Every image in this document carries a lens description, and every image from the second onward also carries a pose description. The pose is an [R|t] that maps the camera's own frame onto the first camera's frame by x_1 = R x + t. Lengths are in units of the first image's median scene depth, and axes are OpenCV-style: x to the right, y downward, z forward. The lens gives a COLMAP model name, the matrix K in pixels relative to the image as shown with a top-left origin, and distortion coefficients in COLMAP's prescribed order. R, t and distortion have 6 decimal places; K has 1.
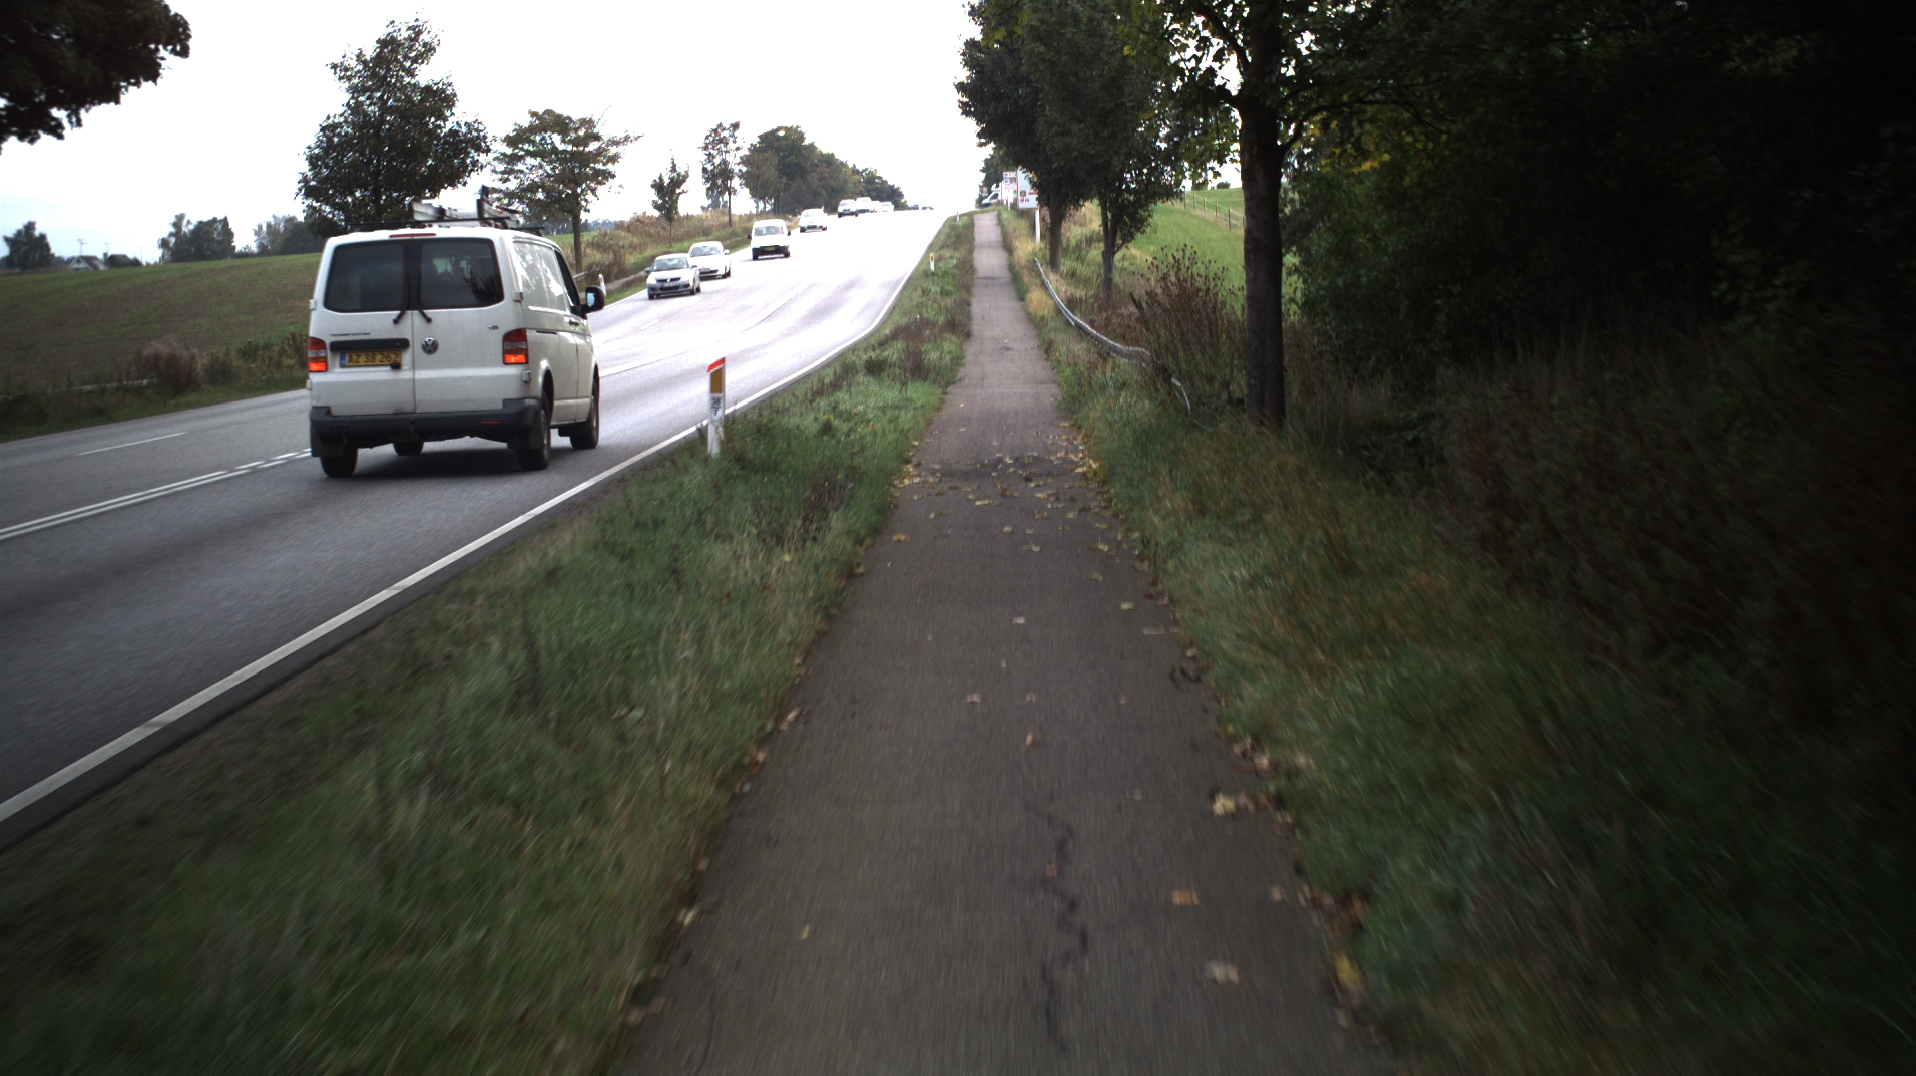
lens RADIAL K [[6656.7, 0, 957.8], [0, 6656.7, 543.2], [0, 0, 1]] dist [-1.057009, 0.000000]
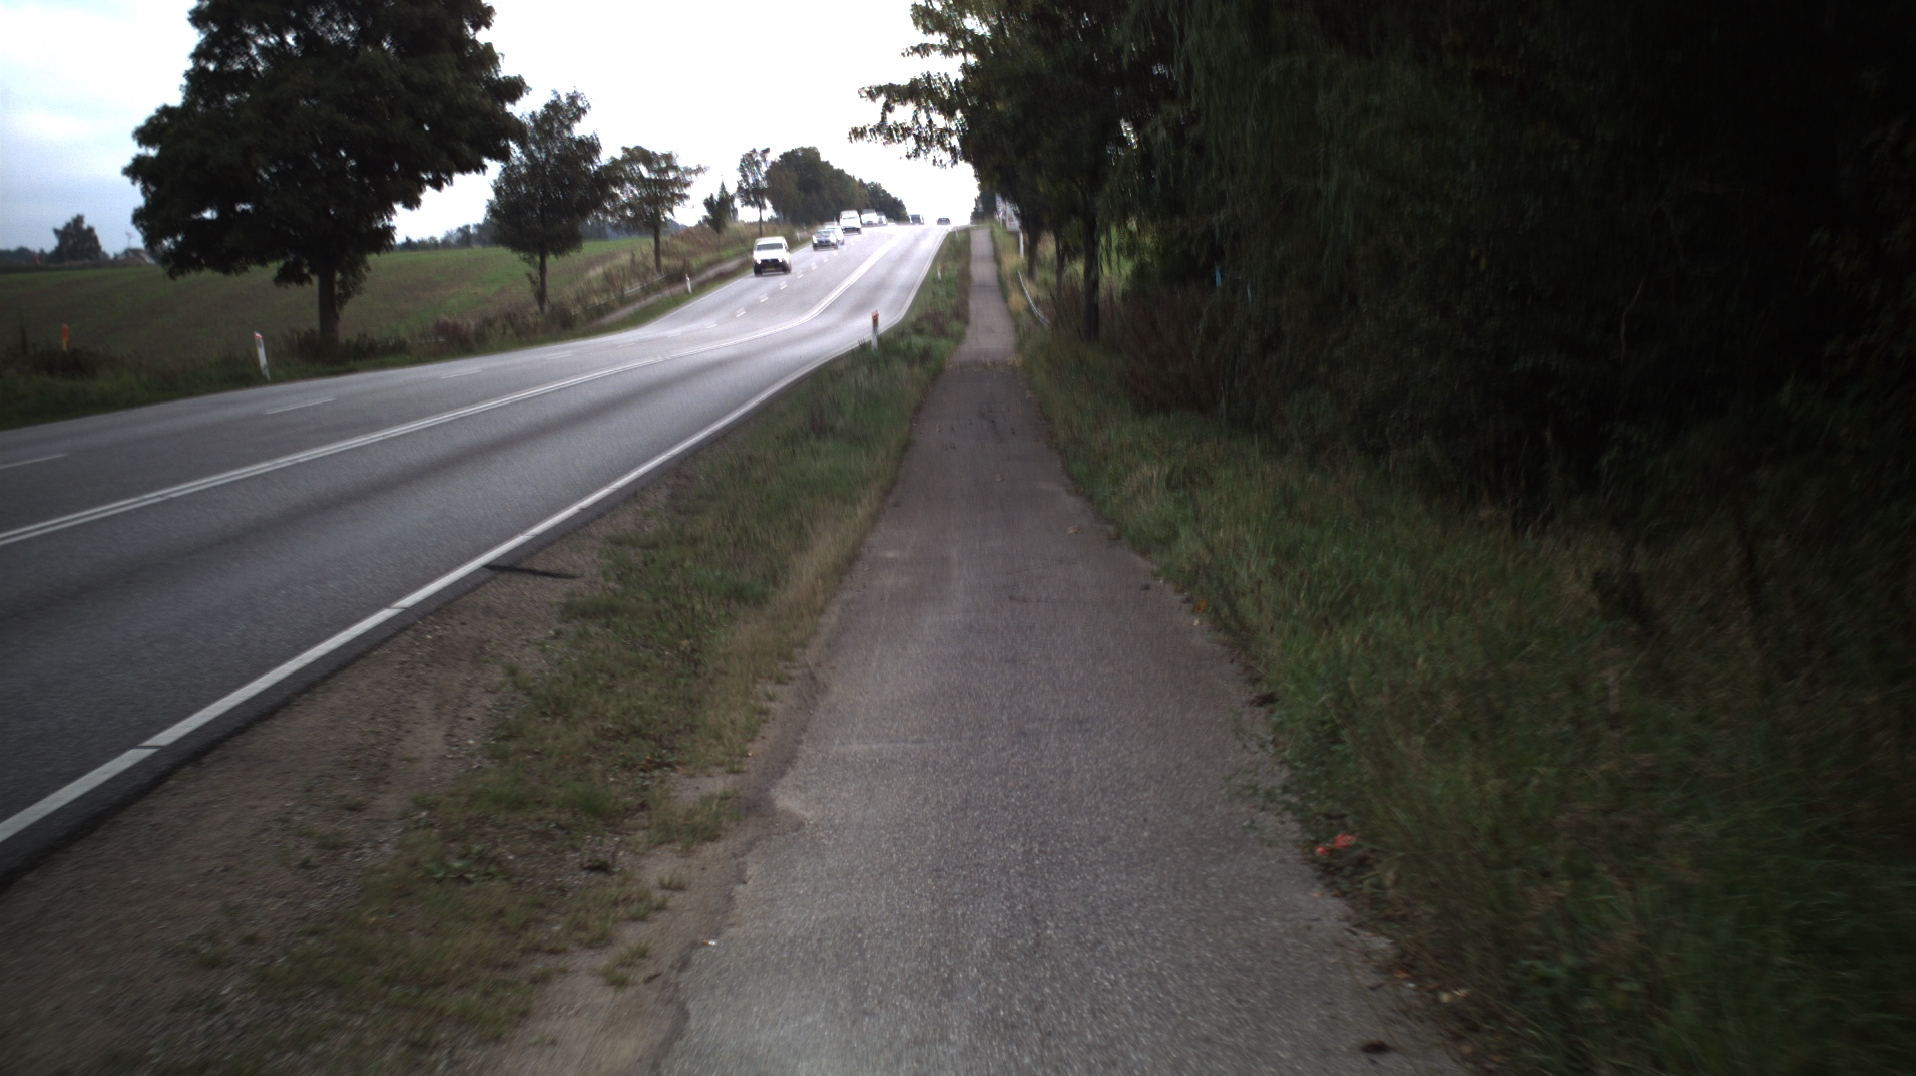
lens RADIAL K [[6656.7, 0, 965.5], [0, 6656.7, 544.5], [0, 0, 1]] dist [-1.057009, 0.000000]
pose [[0.999838, 0.017803, 0.002797, -0.001265], [-0.017801, 0.999841, -0.000823, 0.011863], [-0.002811, 0.000773, 0.999996, -0.294301]]
